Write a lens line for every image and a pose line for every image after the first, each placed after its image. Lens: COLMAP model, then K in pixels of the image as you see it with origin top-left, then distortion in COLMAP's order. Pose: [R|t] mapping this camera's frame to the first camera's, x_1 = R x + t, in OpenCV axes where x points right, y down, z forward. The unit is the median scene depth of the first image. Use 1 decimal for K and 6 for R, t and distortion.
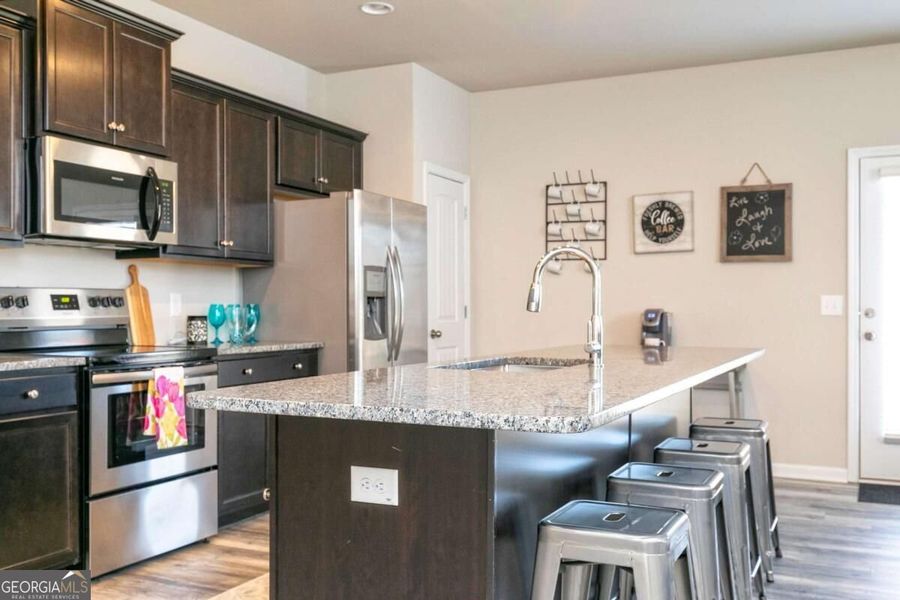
lens RADIAL K [[876.8, 0, 463.8], [0, 876.8, 313.5], [0, 0, 1]] dist [0.029950, 0.000000]
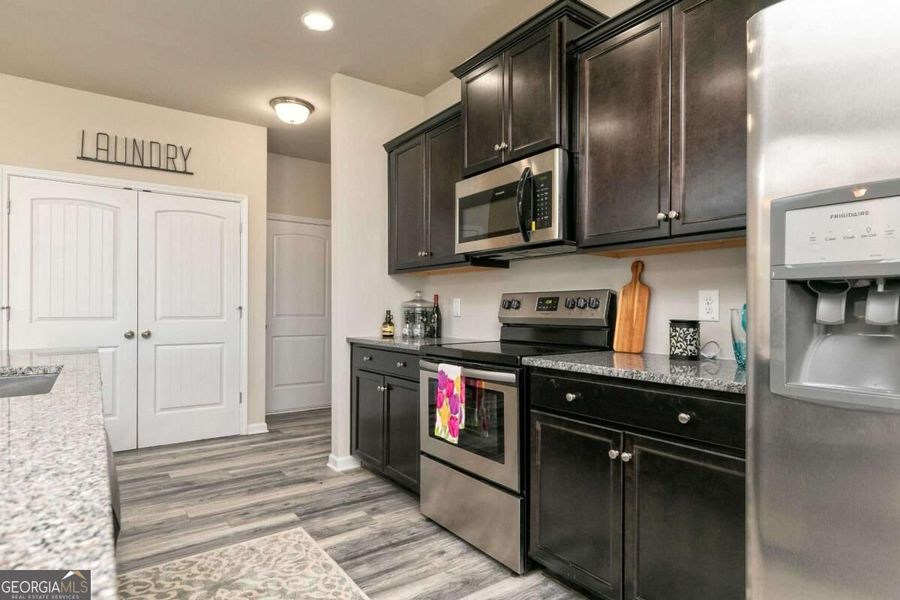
lens RADIAL K [[501.2, 0, 446.0], [0, 501.2, 305.8], [0, 0, 1]] dist [0.016225, -0.001556]
pose [[-0.501030, -0.002898, -0.865425, 0.170938], [-0.006098, 0.999981, 0.000182, -0.009170], [0.865409, 0.005369, -0.501038, 1.138265]]
